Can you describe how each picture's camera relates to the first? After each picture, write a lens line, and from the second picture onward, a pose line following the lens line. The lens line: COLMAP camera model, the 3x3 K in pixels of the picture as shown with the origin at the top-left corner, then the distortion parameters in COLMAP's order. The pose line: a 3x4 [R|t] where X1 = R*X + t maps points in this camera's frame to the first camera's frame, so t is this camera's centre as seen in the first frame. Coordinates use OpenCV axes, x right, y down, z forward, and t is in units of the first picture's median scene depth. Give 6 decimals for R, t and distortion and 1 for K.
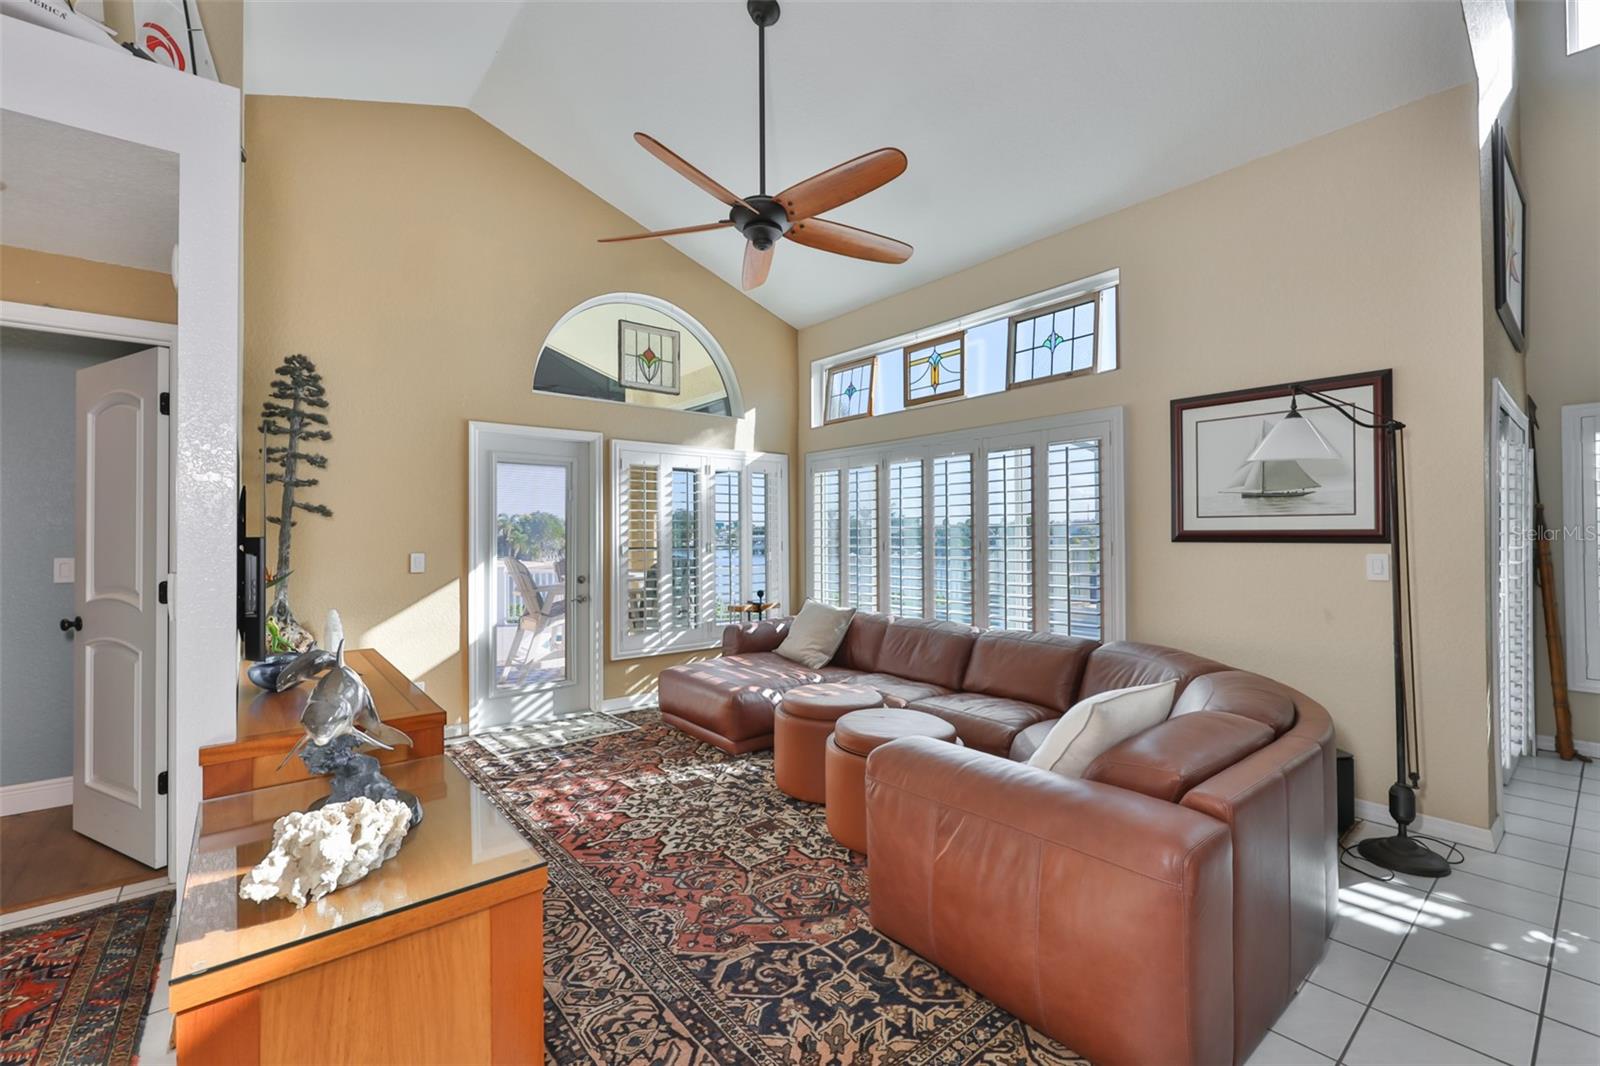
lens RADIAL K [[692.2, 0, 816.1], [0, 692.2, 521.6], [0, 0, 1]] dist [-0.003953, 0.001072]
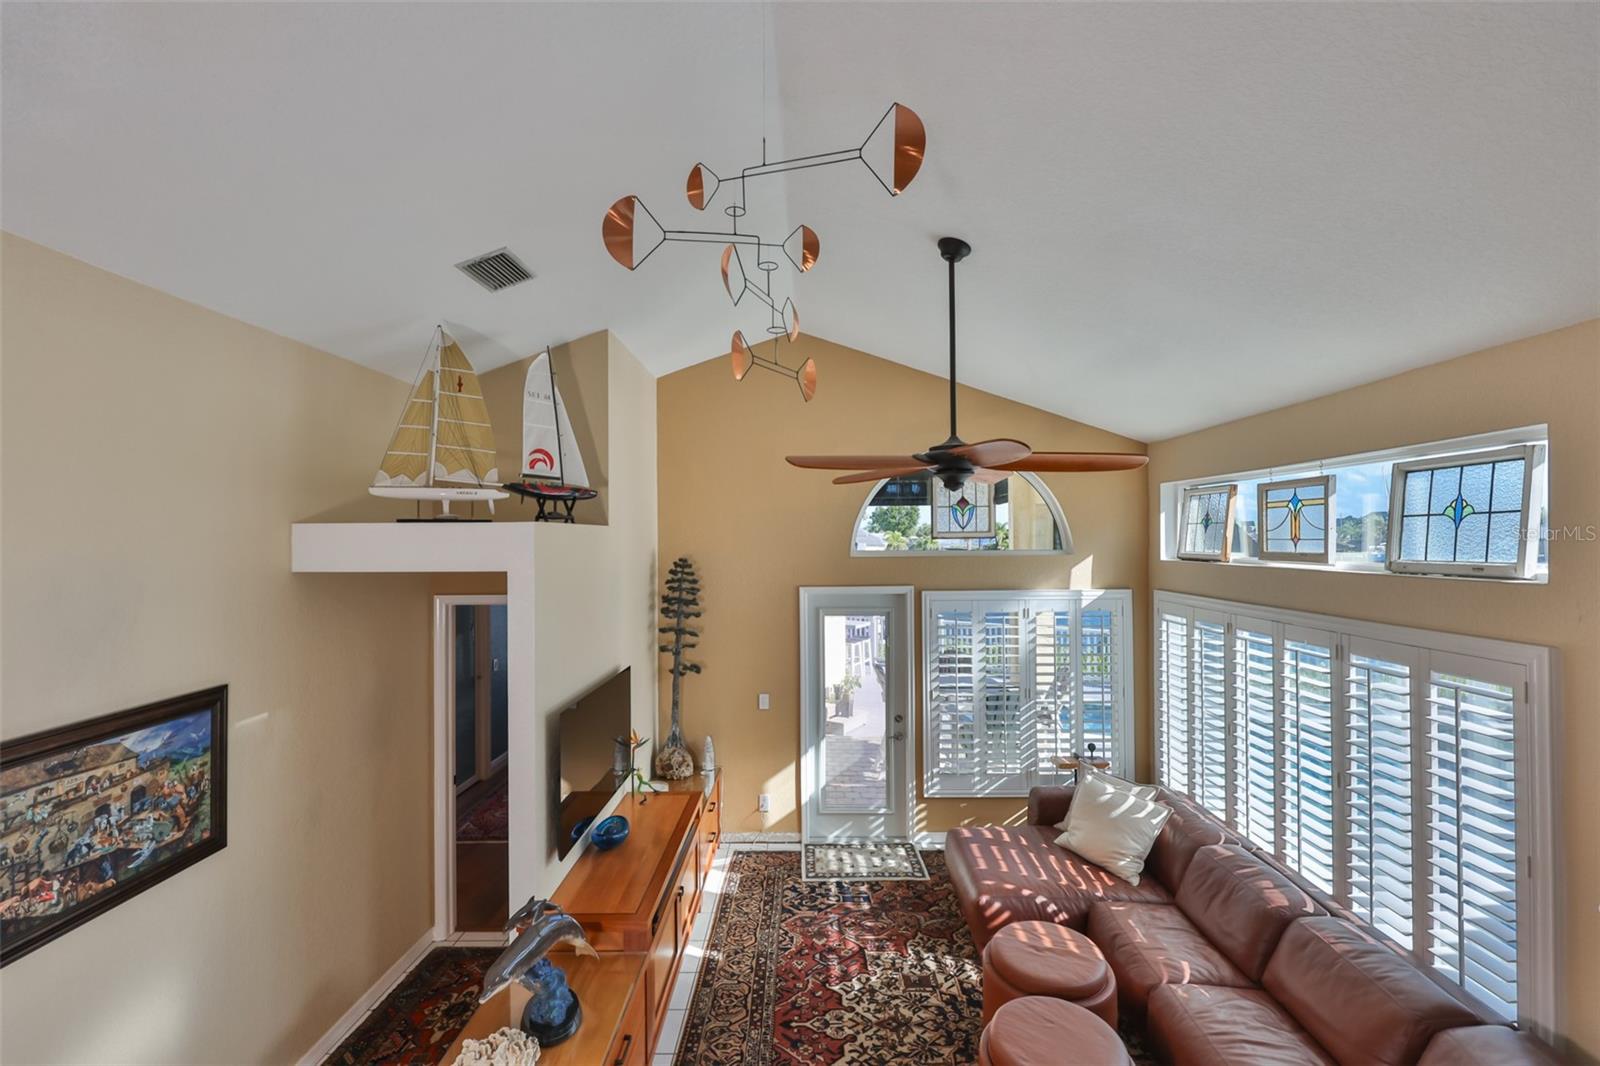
lens RADIAL K [[692.2, 0, 806.4], [0, 692.2, 525.1], [0, 0, 1]] dist [-0.003953, 0.001072]
pose [[0.754373, -0.001543, -0.656444, 0.355460], [0.012091, 0.999860, 0.011545, -0.305725], [0.656335, -0.016646, 0.754286, 0.093918]]
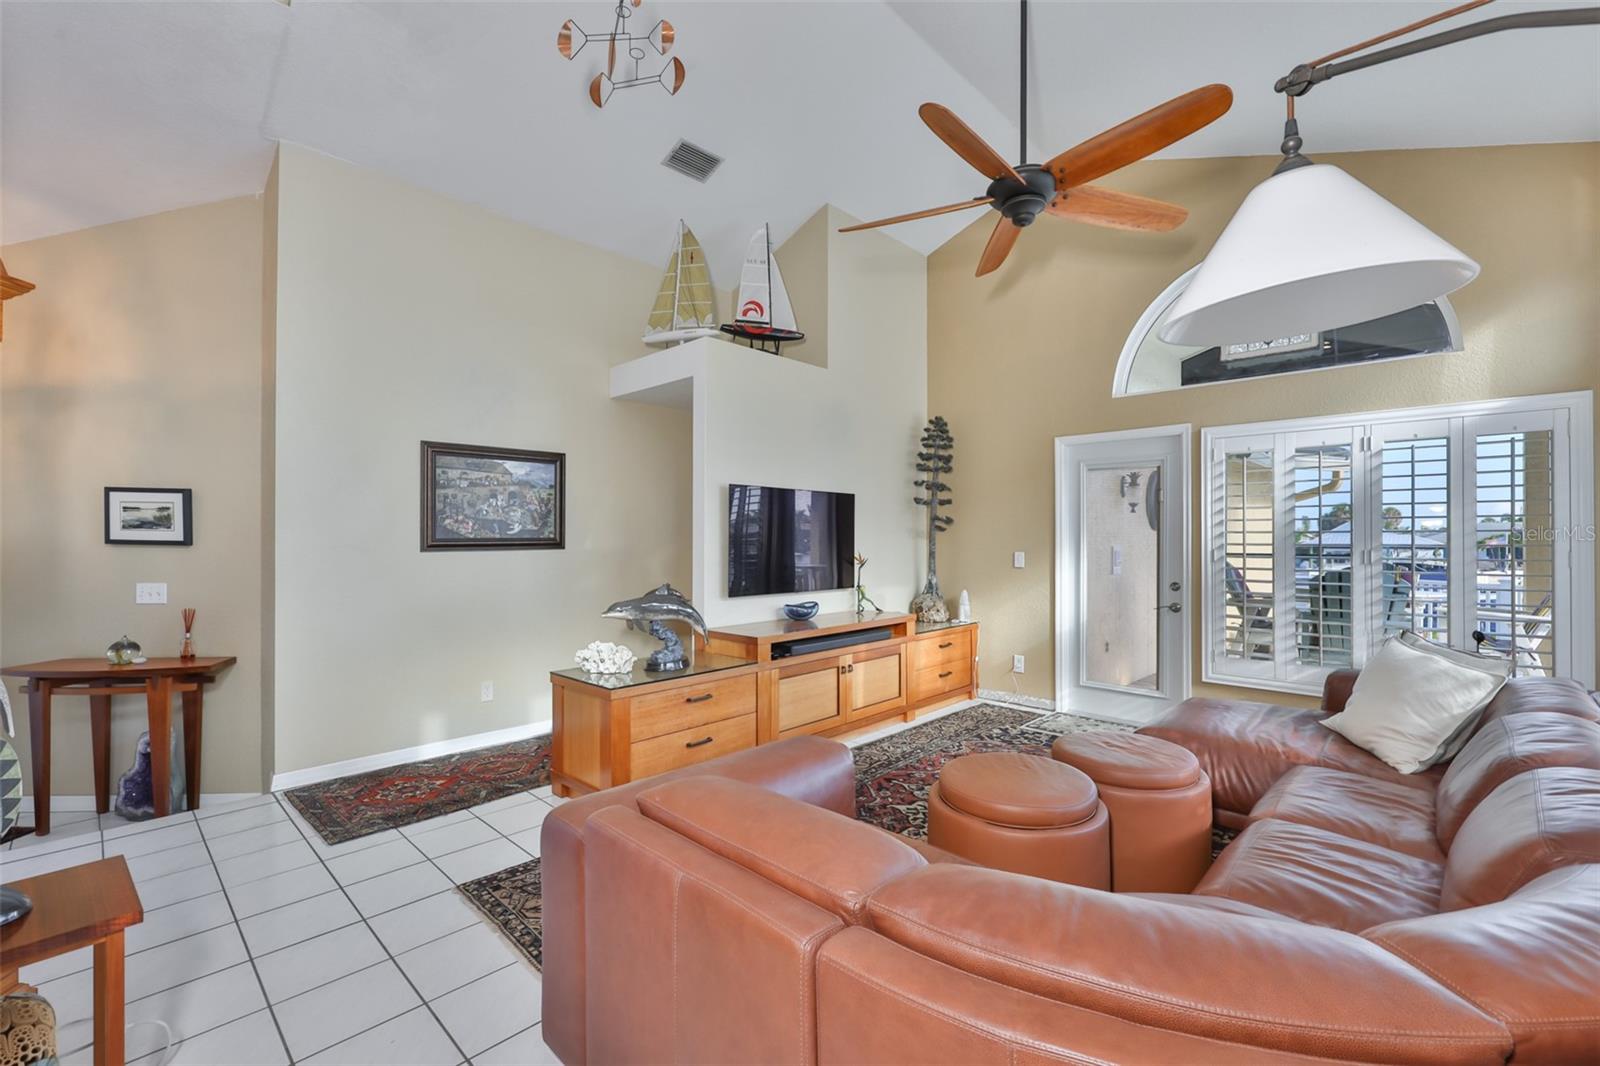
lens RADIAL K [[692.2, 0, 800.2], [0, 692.2, 538.4], [0, 0, 1]] dist [-0.003953, 0.001072]
pose [[0.090048, 0.001956, -0.995936, 0.682964], [0.015326, 0.999877, 0.003349, 0.011688], [0.995820, -0.015566, 0.090007, 0.536523]]
